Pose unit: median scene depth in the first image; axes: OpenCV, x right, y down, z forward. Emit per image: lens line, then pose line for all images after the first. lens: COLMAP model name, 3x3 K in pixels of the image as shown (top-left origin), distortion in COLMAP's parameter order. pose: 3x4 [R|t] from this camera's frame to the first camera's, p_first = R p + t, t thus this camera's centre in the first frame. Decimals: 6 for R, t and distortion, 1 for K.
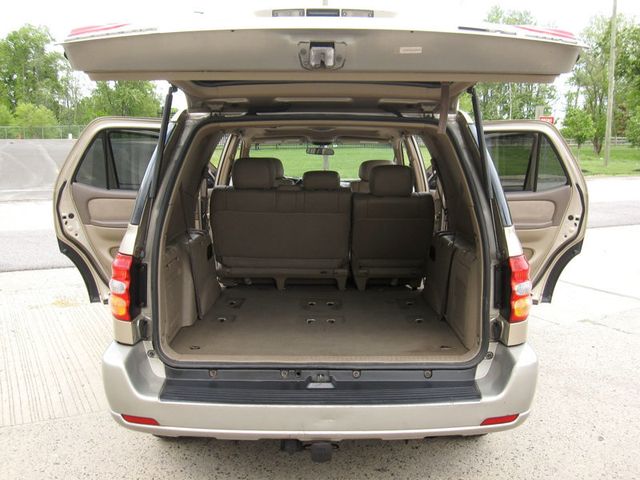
lens RADIAL K [[615.6, 0, 331.4], [0, 615.6, 230.4], [0, 0, 1]] dist [-0.068742, 0.000000]
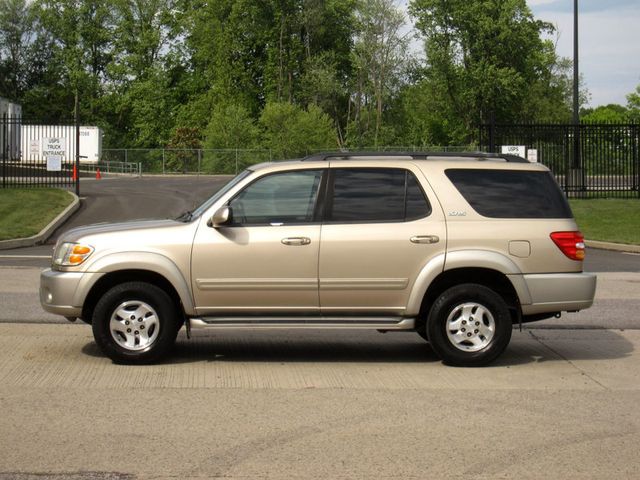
lens RADIAL K [[1468.7, 0, 316.5], [0, 1468.7, 238.6], [0, 0, 1]] dist [-0.136905, 0.000000]
pose [[0.901635, 0.018119, -0.432118, 1.608058], [-0.063919, 0.993733, -0.091702, 0.286372], [0.427748, 0.110302, 0.897143, -1.856569]]
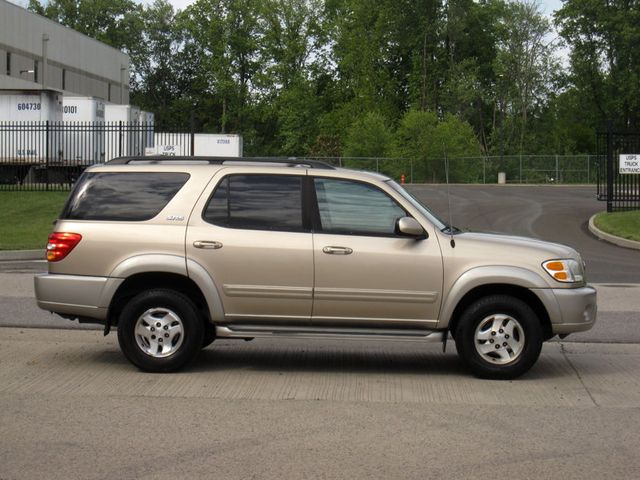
lens RADIAL K [[1468.7, 0, 315.5], [0, 1468.7, 237.7], [0, 0, 1]] dist [-0.136905, 0.000000]
pose [[0.852342, 0.022521, -0.522500, 1.882422], [-0.081641, 0.992554, -0.090398, 0.255468], [0.516573, 0.119707, 0.847834, -1.639963]]
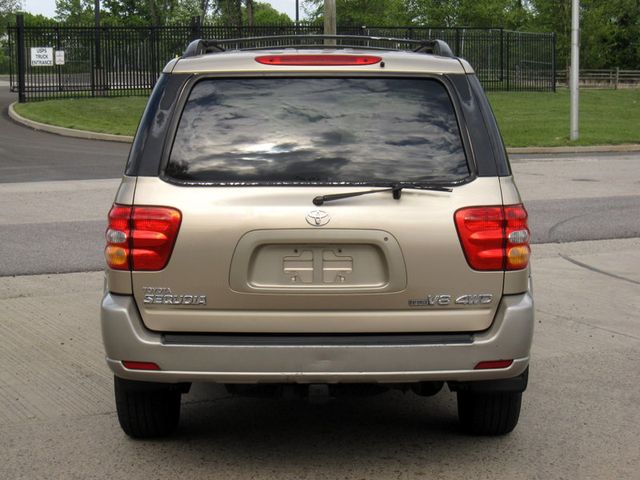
lens RADIAL K [[1261.9, 0, 347.3], [0, 1261.9, 231.0], [0, 0, 1]] dist [-0.144558, 0.000000]
pose [[0.999986, -0.004251, 0.003049, 0.019828], [0.004321, 0.999720, -0.023263, 0.103641], [-0.002949, 0.023276, 0.999725, -0.840414]]
